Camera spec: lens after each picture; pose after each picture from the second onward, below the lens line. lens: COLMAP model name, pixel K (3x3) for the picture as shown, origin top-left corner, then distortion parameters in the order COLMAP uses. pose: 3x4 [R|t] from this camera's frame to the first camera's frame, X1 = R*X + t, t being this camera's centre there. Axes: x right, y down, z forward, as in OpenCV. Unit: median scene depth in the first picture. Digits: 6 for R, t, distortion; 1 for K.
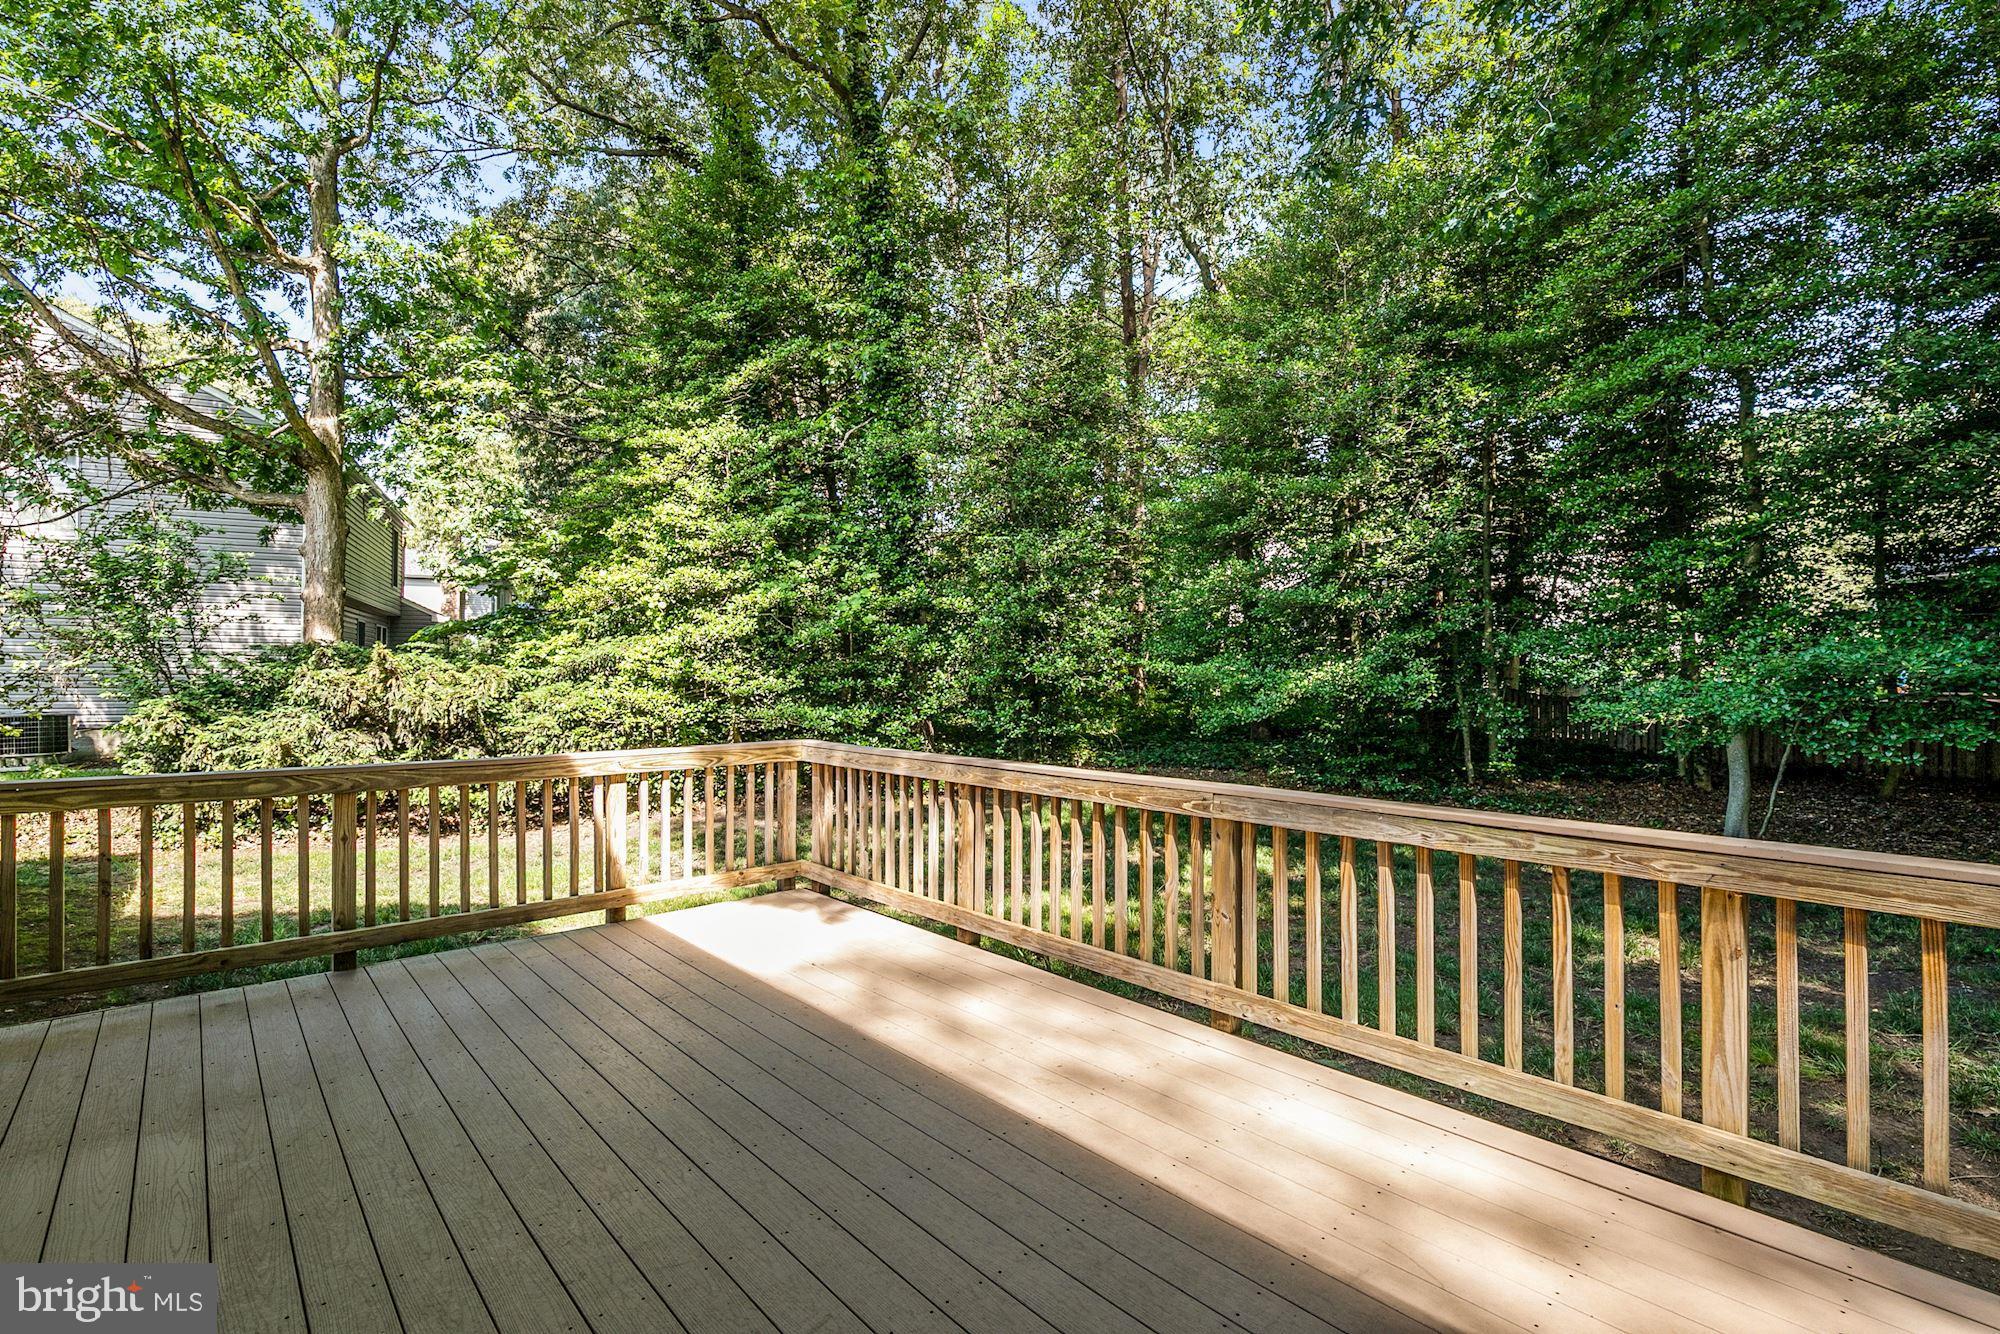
lens RADIAL K [[928.4, 0, 997.5], [0, 928.4, 671.1], [0, 0, 1]] dist [-0.001052, -0.000185]
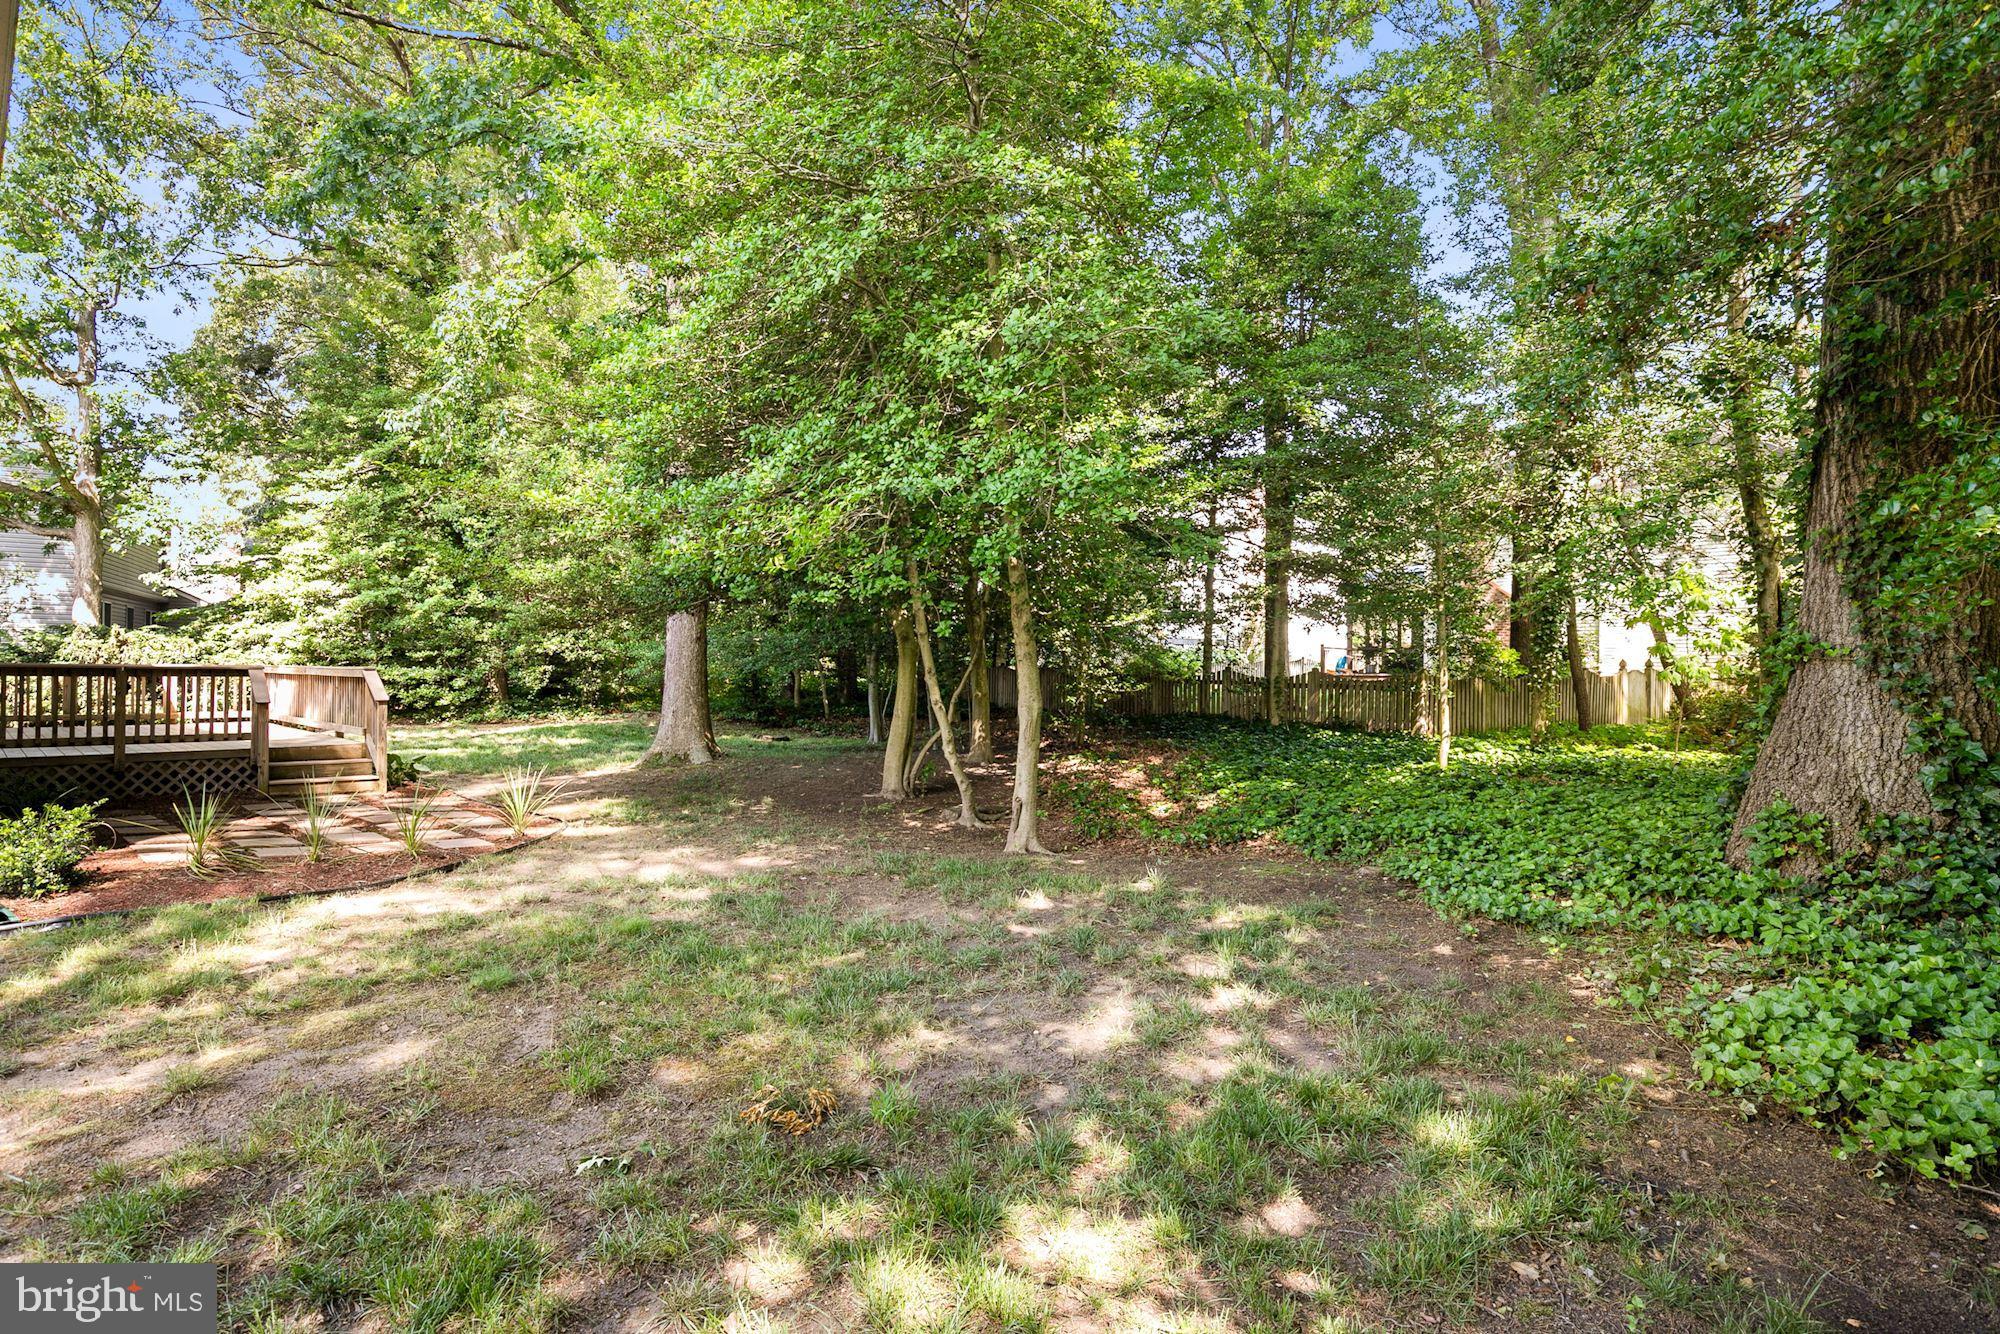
lens RADIAL K [[1092.9, 0, 998.0], [0, 1092.9, 670.7], [0, 0, 1]] dist [-0.001473, 0.000790]
pose [[0.998015, 0.008980, 0.062328, 0.869456], [-0.009340, 0.999941, 0.005489, 0.029045], [-0.062275, -0.006060, 0.998041, -1.167632]]
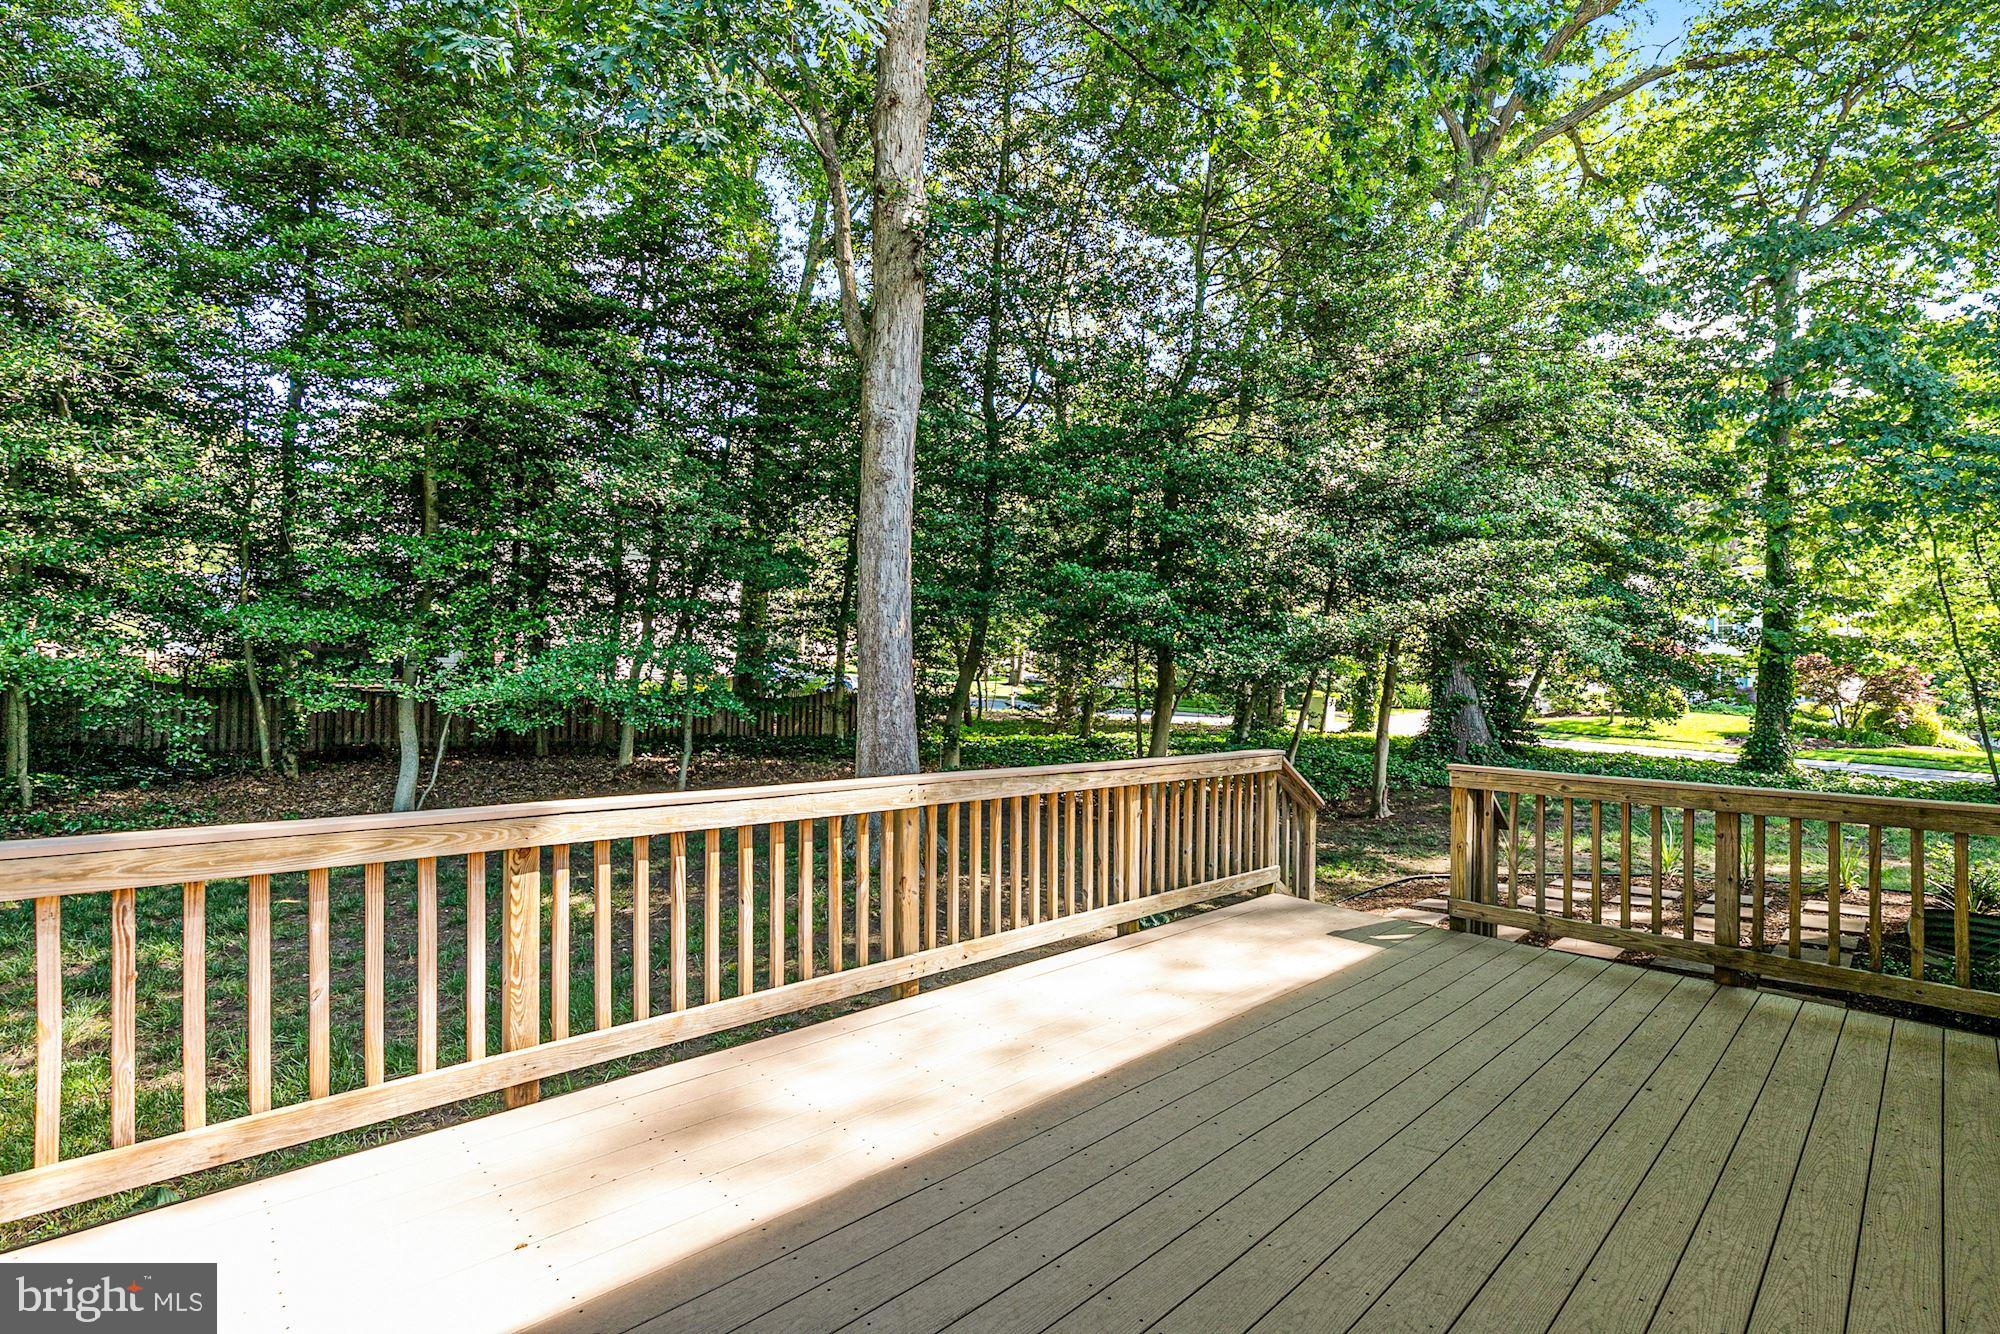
lens RADIAL K [[928.4, 0, 994.8], [0, 928.4, 677.4], [0, 0, 1]] dist [-0.001052, -0.000185]
pose [[-0.043236, -0.001538, 0.999064, -0.155256], [-0.031388, 0.999507, 0.000180, -0.000050], [-0.998572, -0.031351, -0.043263, 0.168942]]
